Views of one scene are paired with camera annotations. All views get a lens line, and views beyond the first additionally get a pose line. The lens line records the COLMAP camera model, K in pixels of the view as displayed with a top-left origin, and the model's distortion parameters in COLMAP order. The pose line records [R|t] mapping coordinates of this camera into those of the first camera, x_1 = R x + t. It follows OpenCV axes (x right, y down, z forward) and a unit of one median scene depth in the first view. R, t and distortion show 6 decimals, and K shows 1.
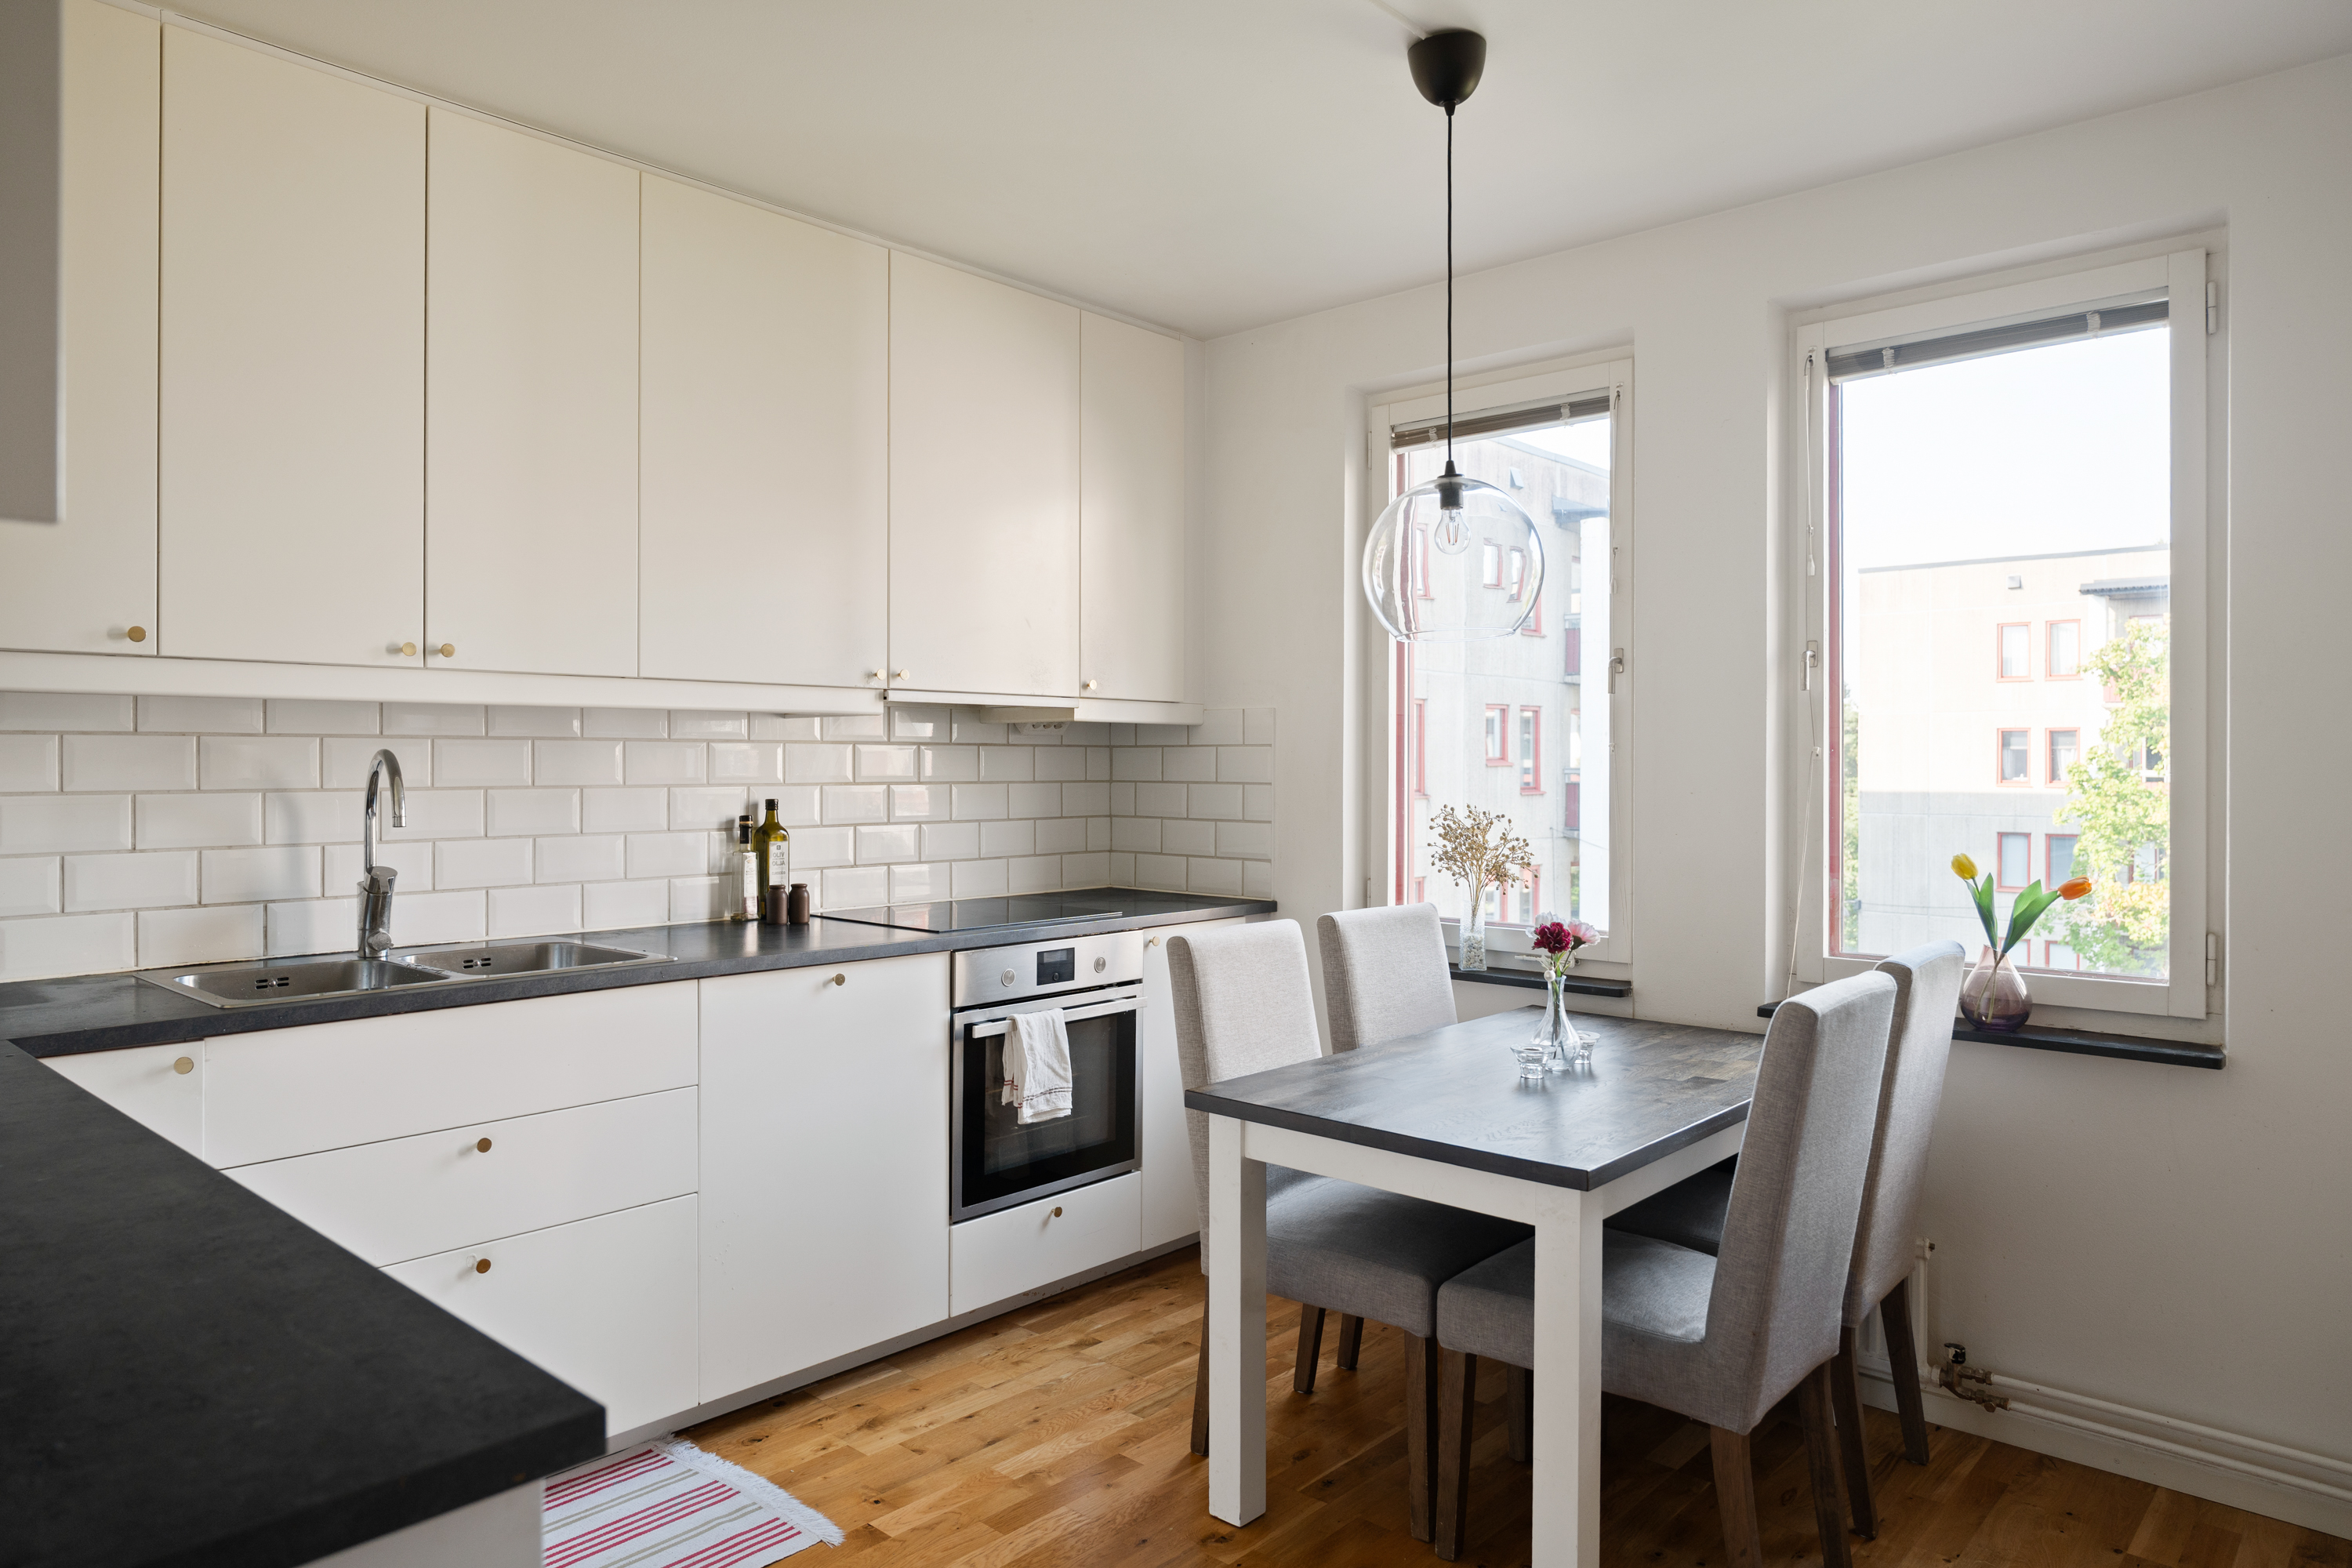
lens RADIAL K [[1475.0, 0, 1104.6], [0, 1475.0, 769.7], [0, 0, 1]] dist [0.001220, 0.001032]
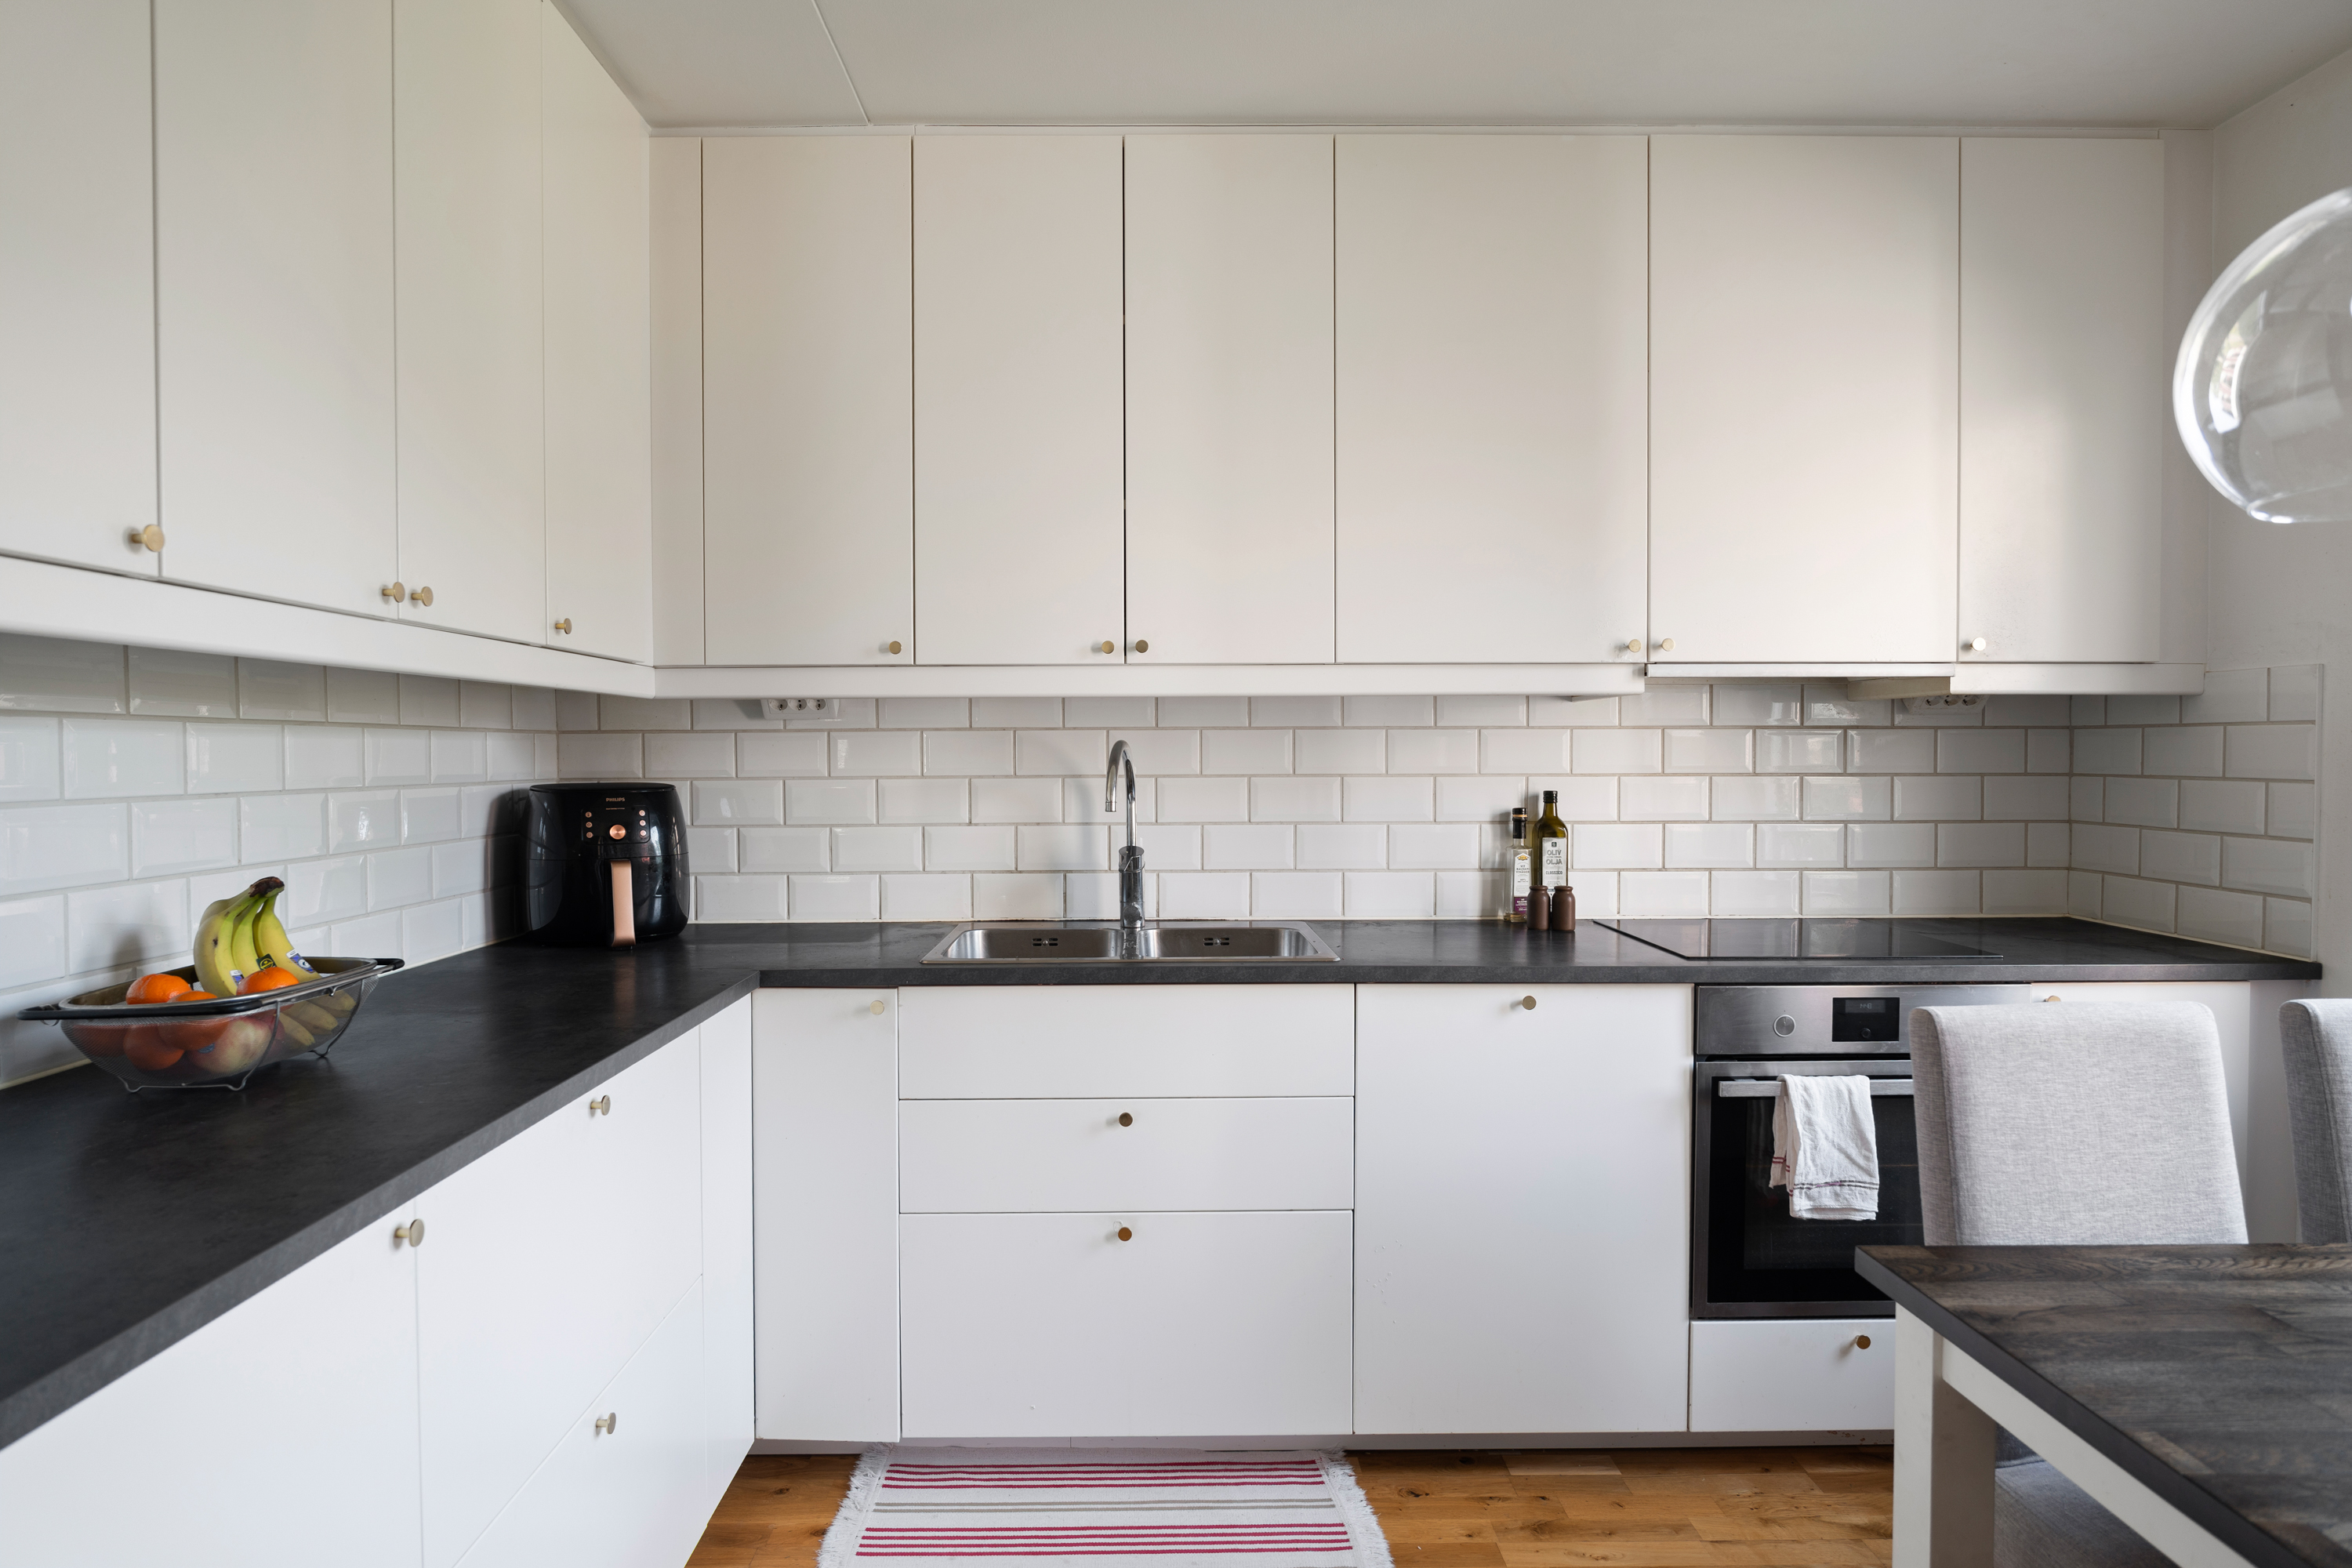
lens RADIAL K [[1279.5, 0, 1170.5], [0, 1279.5, 785.7], [0, 0, 1]] dist [-0.013110, 0.004191]
pose [[0.705103, 0.014793, -0.708950, 0.183509], [-0.000064, 0.999784, 0.020798, 0.000167], [0.709105, -0.014620, 0.704952, 0.300612]]
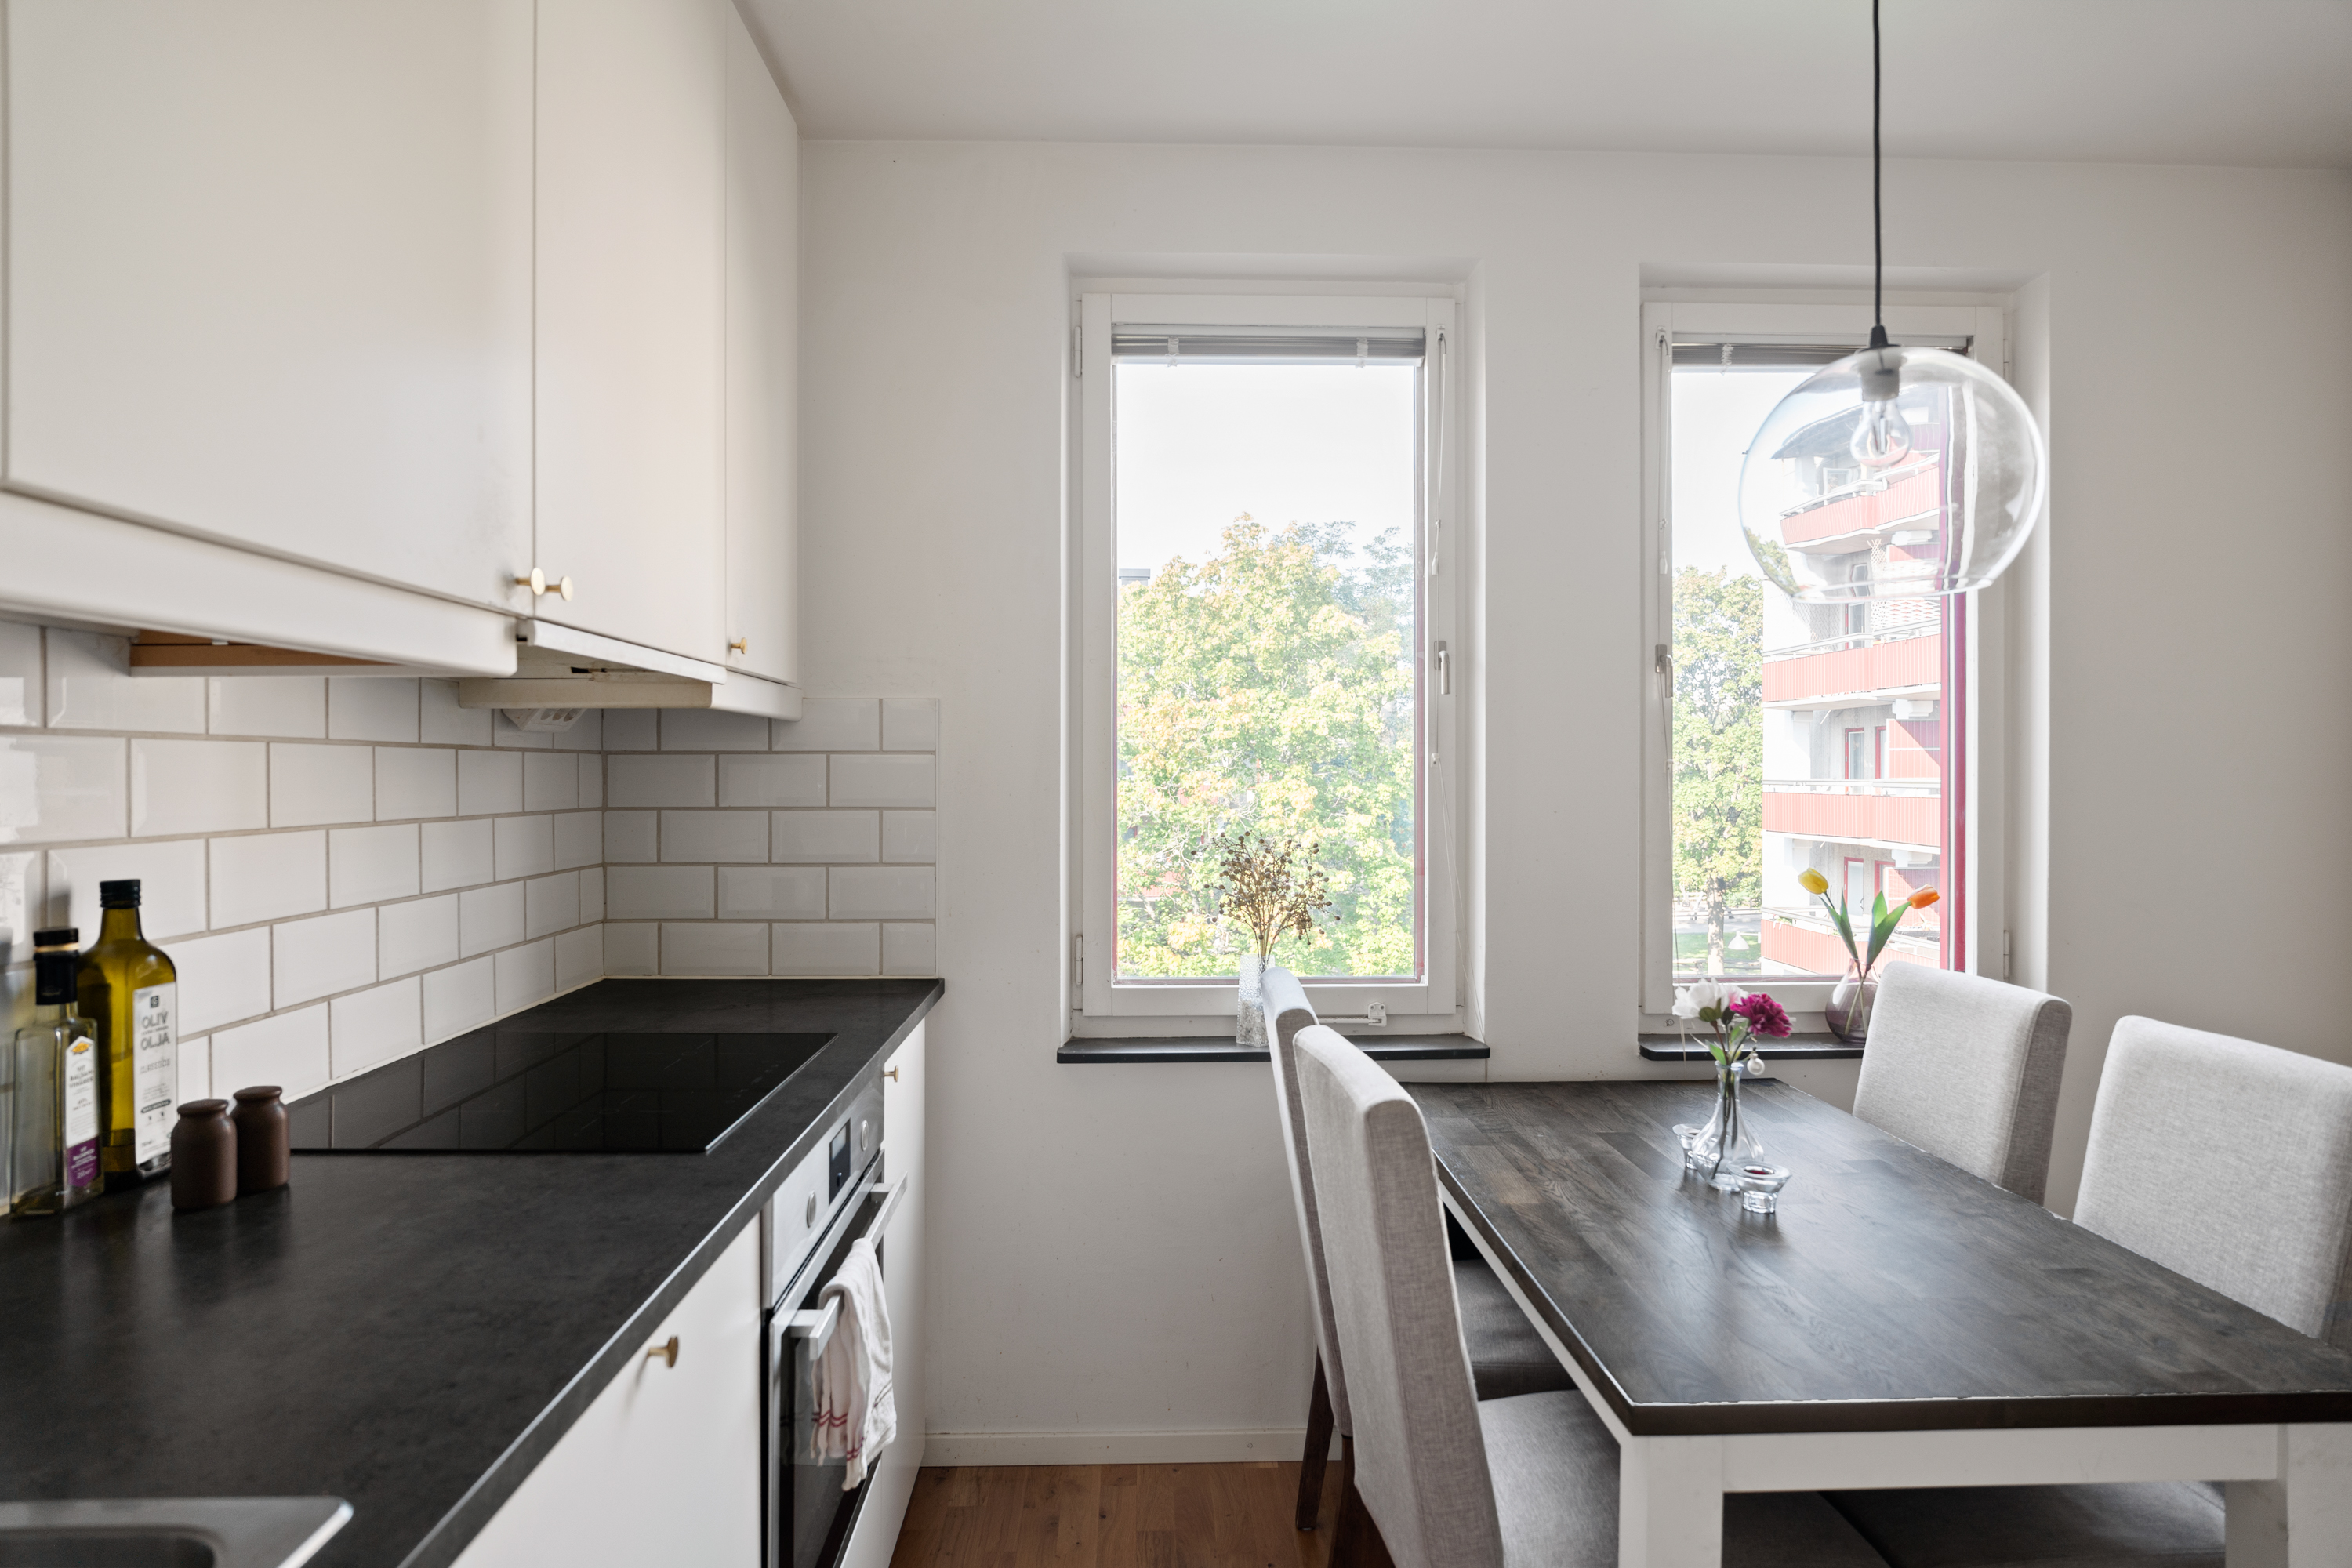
lens RADIAL K [[1279.5, 0, 1094.1], [0, 1279.5, 786.0], [0, 0, 1]] dist [-0.013110, 0.004191]
pose [[0.702934, -0.010254, 0.711181, -0.308239], [0.004442, 0.999940, 0.010027, -0.007934], [-0.711241, -0.003889, 0.702937, 0.629245]]
